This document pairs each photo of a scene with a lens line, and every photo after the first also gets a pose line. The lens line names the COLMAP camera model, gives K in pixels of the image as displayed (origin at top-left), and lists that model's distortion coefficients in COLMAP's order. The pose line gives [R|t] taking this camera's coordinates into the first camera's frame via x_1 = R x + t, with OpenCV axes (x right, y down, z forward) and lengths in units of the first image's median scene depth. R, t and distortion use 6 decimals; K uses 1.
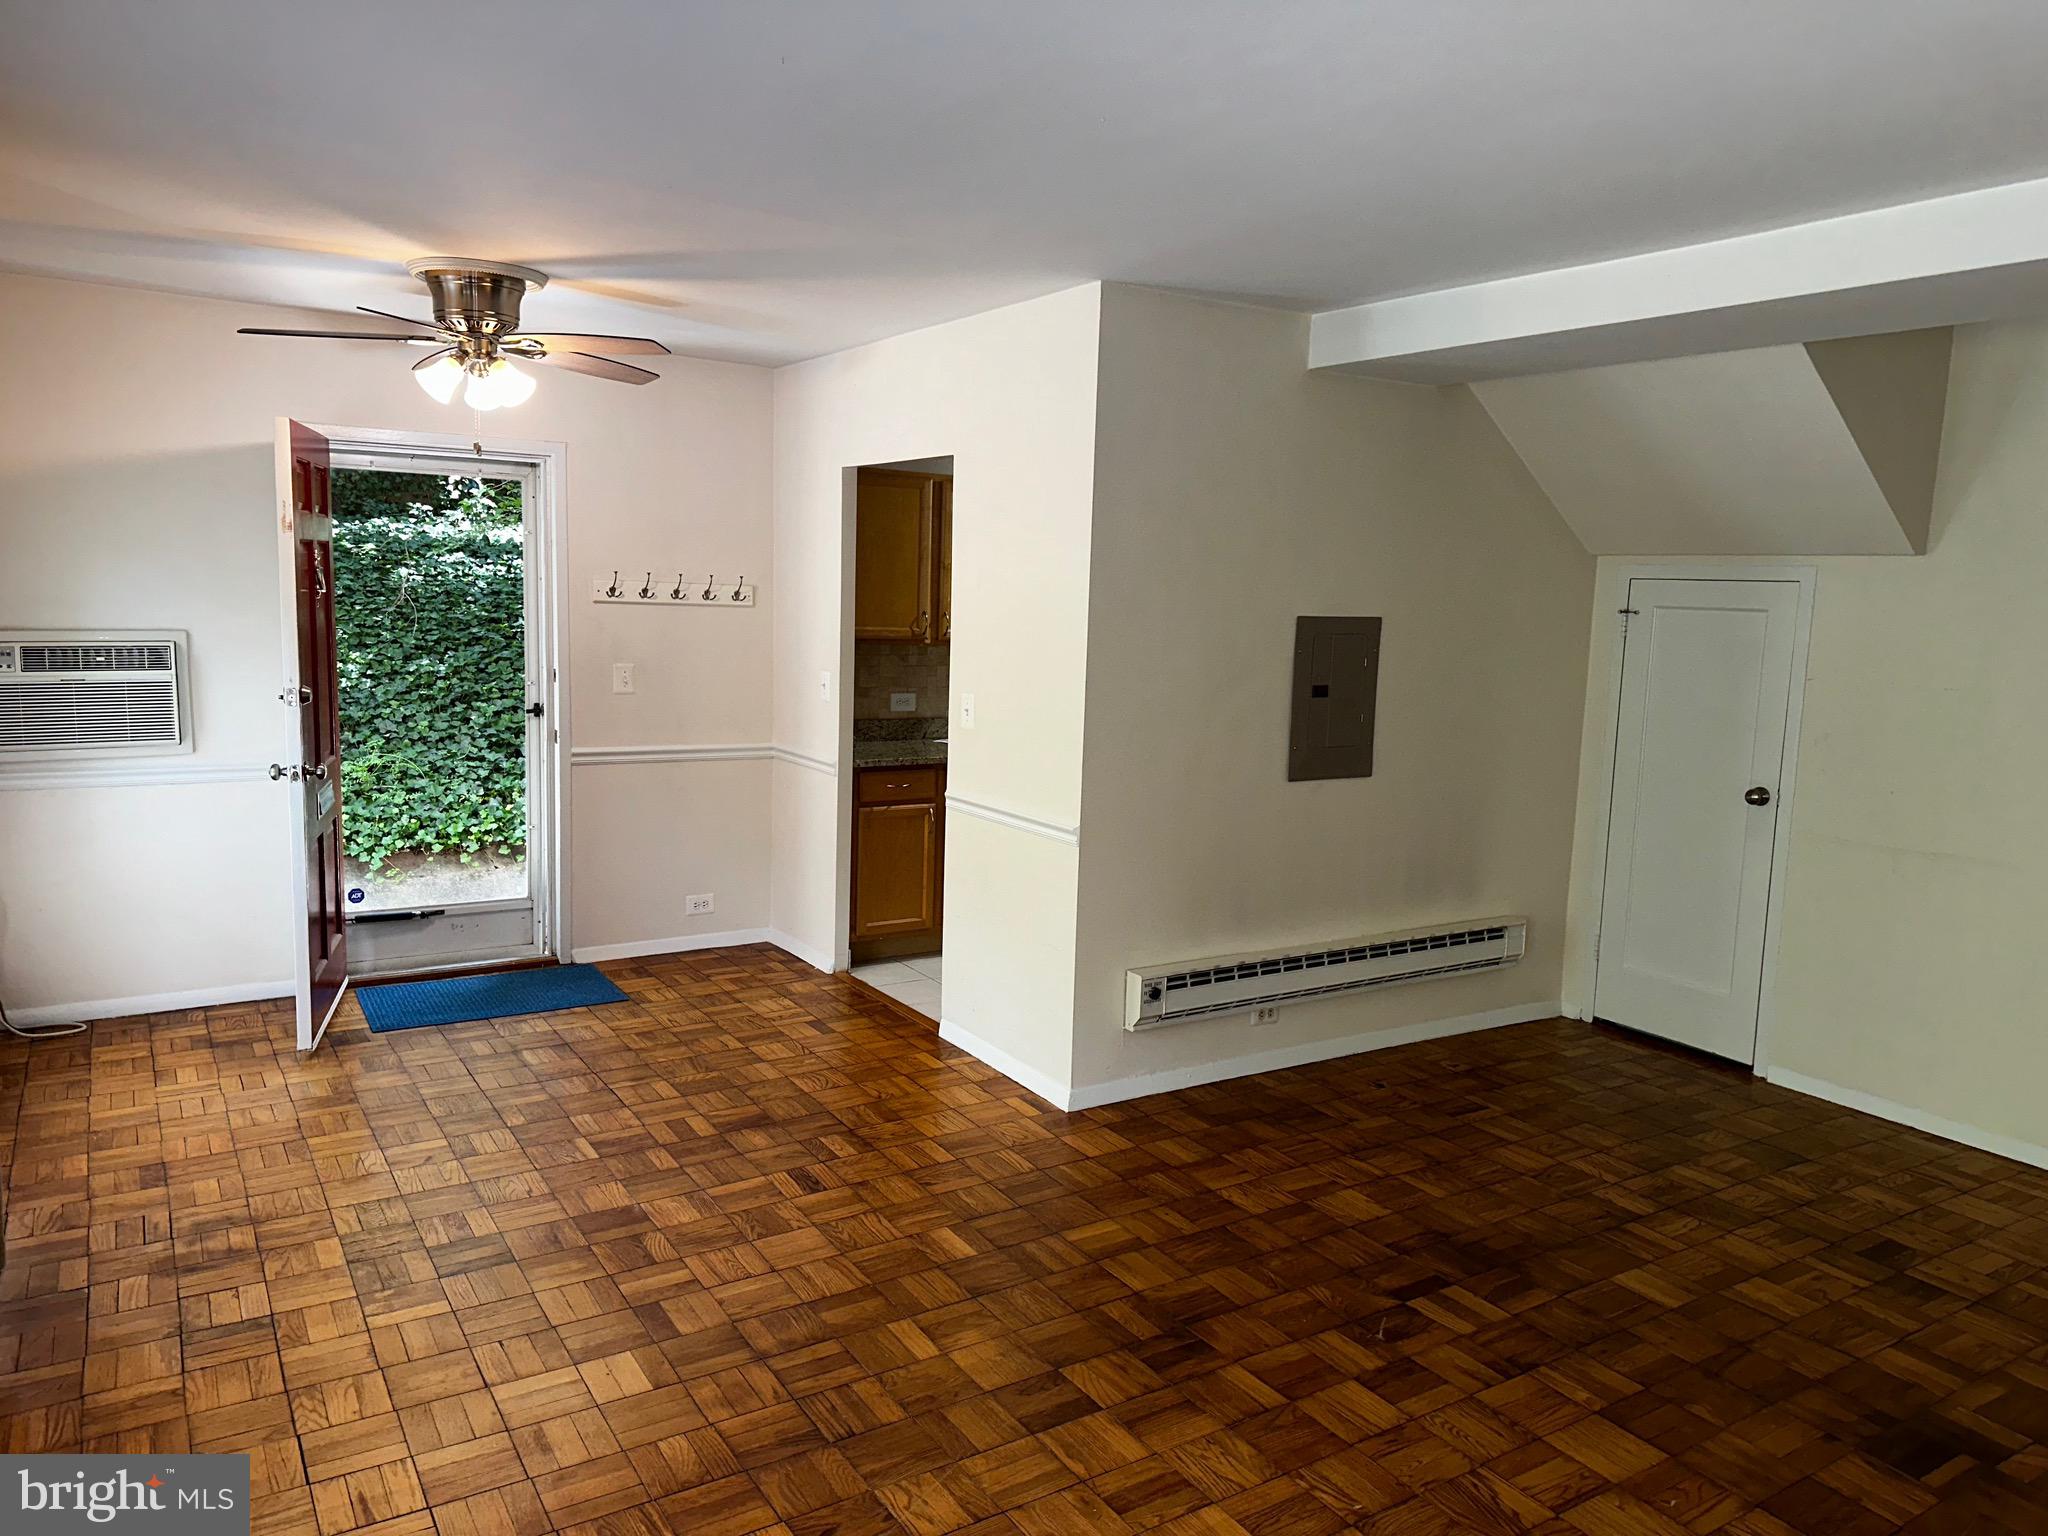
lens RADIAL K [[1434.3, 0, 1025.2], [0, 1434.3, 724.1], [0, 0, 1]] dist [0.056716, -0.070802]
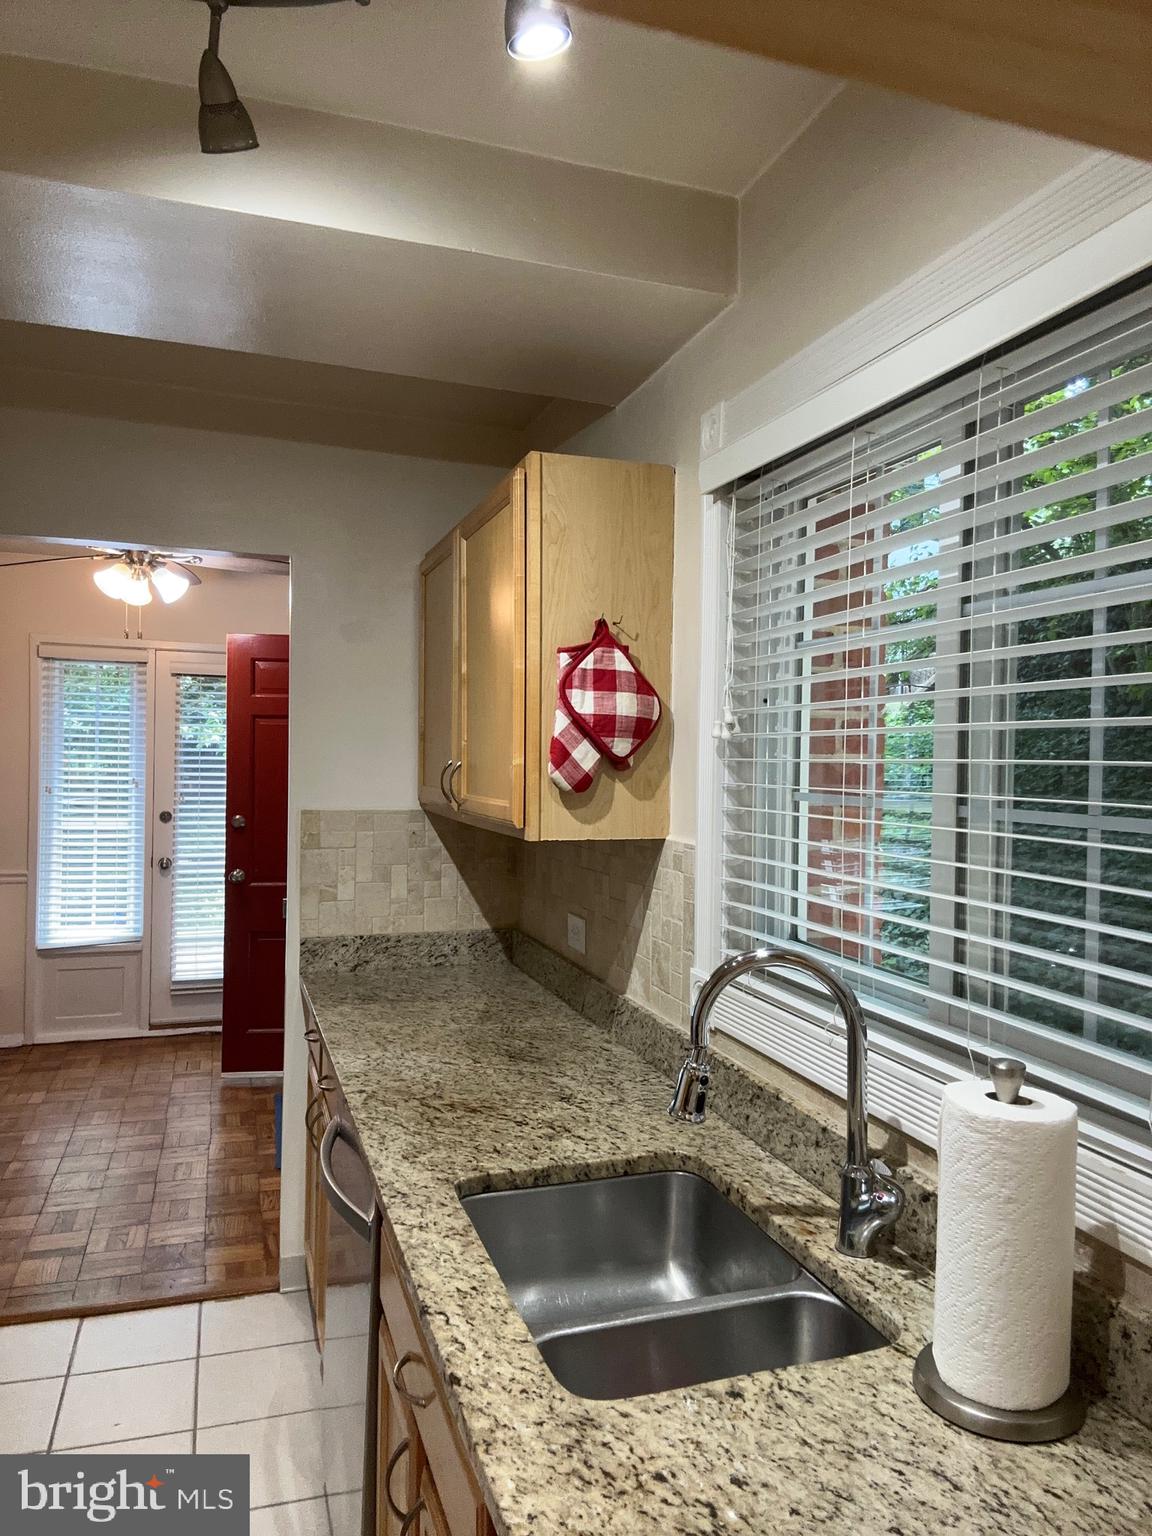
lens RADIAL K [[1035.9, 0, 577.4], [0, 1035.9, 740.7], [0, 0, 1]] dist [0.103969, -0.130481]
pose [[-0.240833, -0.052906, -0.969124, 0.446030], [-0.118635, 0.992630, -0.024708, -0.118045], [0.963289, 0.109021, -0.245334, 1.601210]]
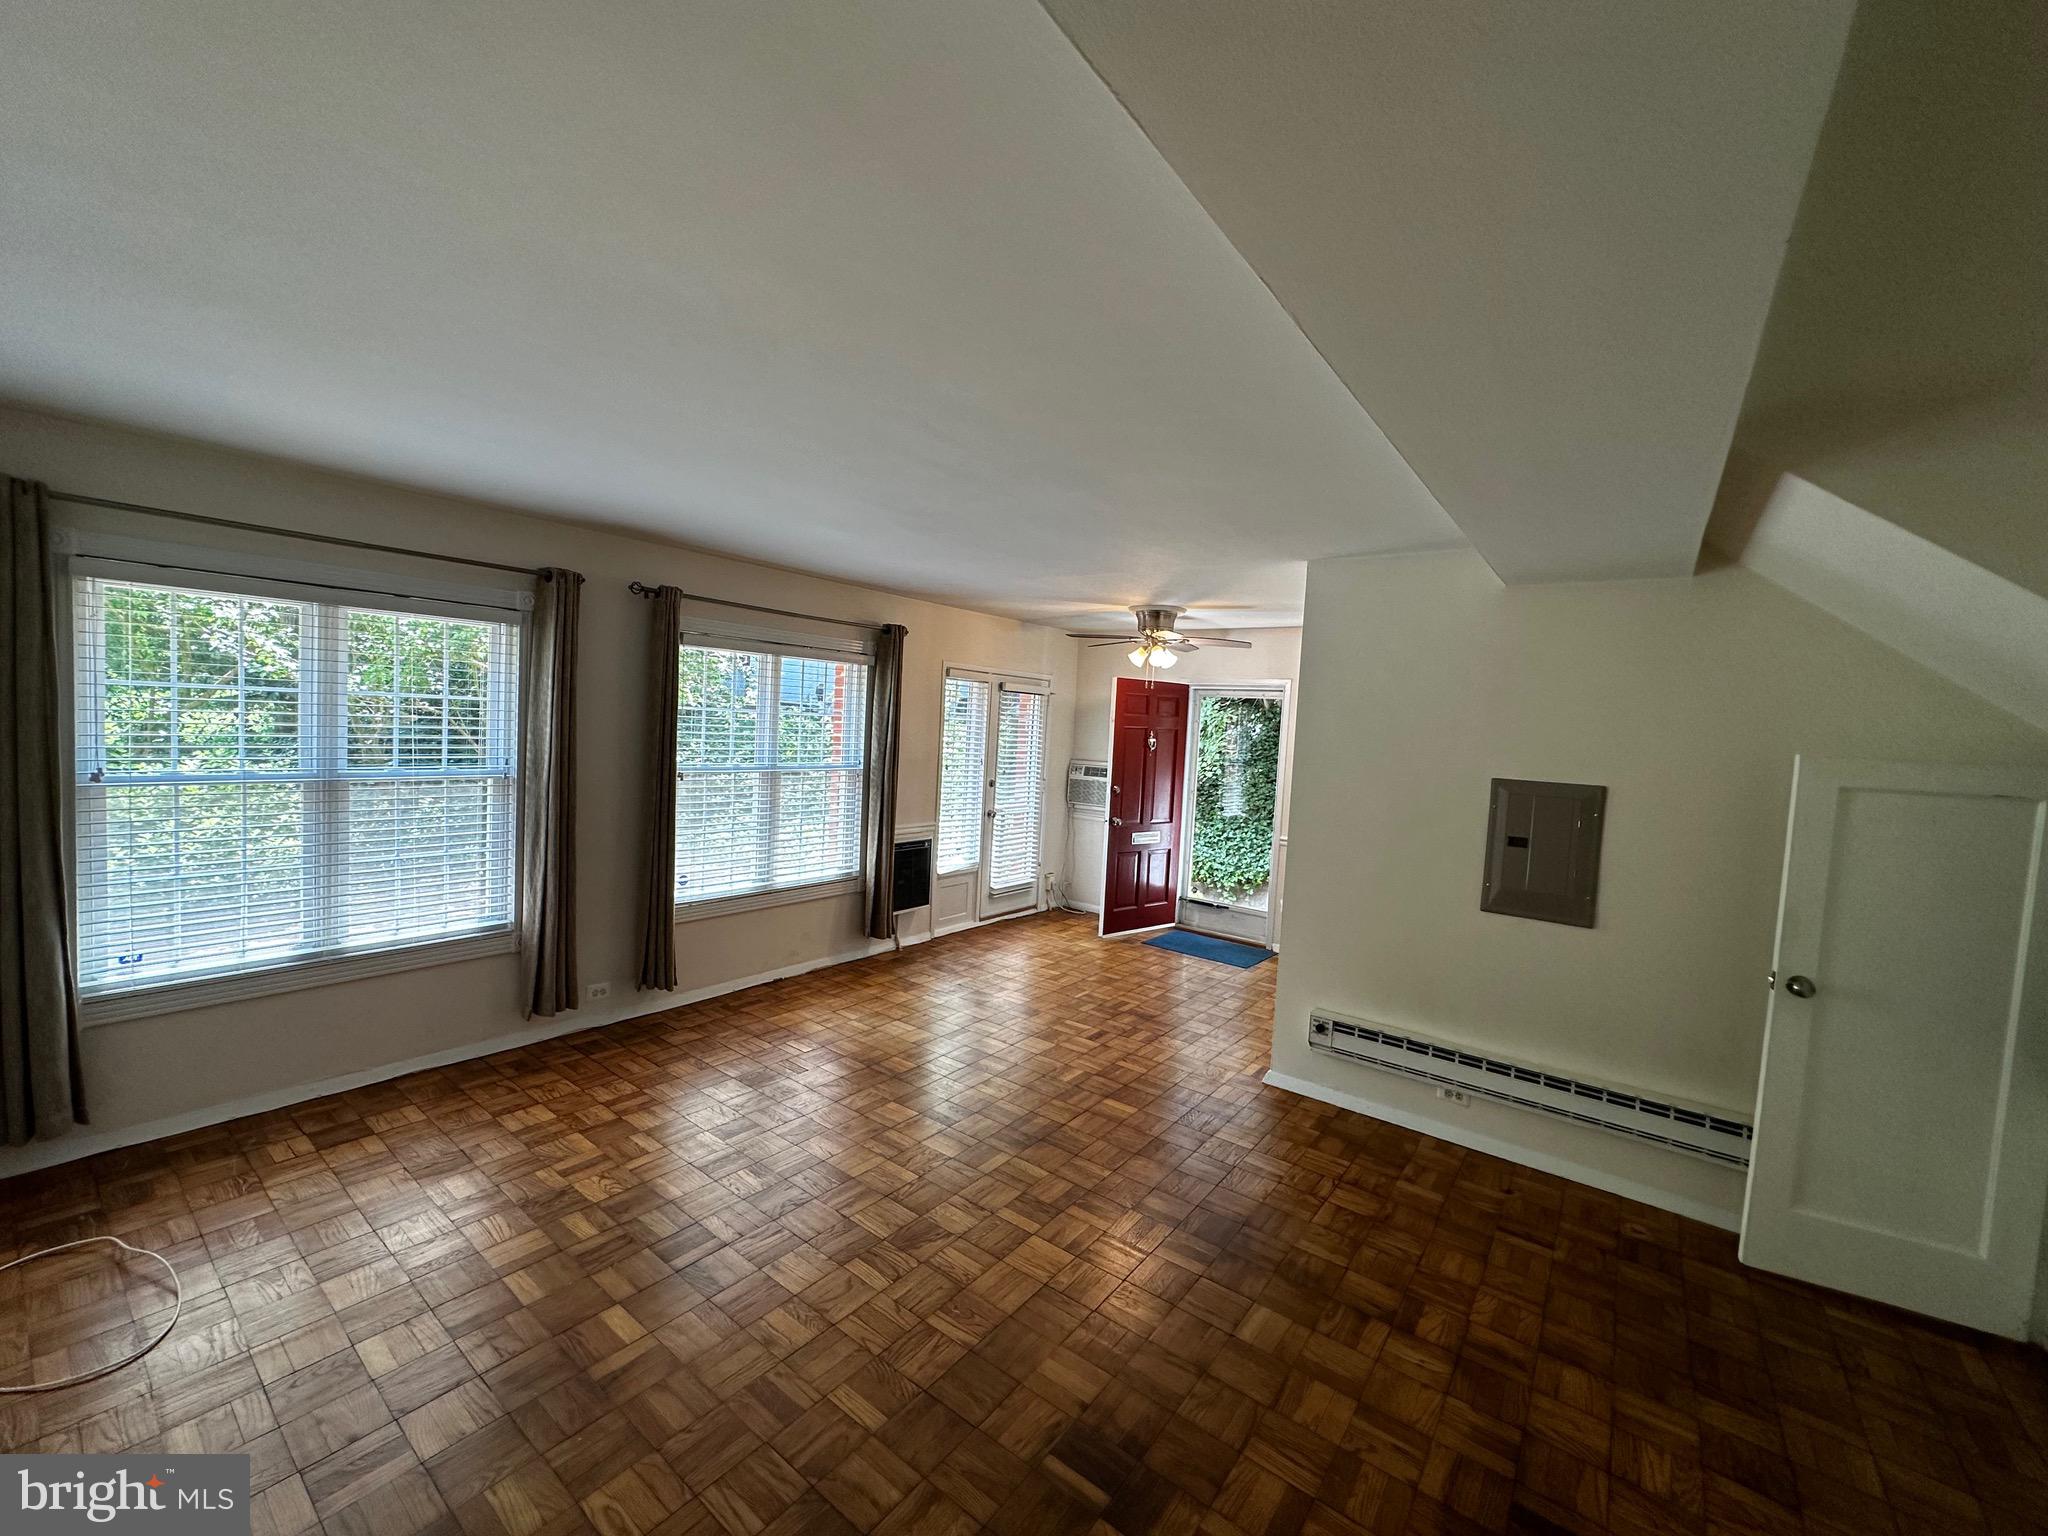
lens RADIAL K [[815.6, 0, 1024.0], [0, 815.6, 768.0], [0, 0, 1]] dist [0.000263, 0.000547]
pose [[0.337899, 0.038368, -0.940400, 0.738424], [-0.129364, 0.991579, -0.006026, -0.028103], [0.932250, 0.123690, 0.340017, 0.402094]]
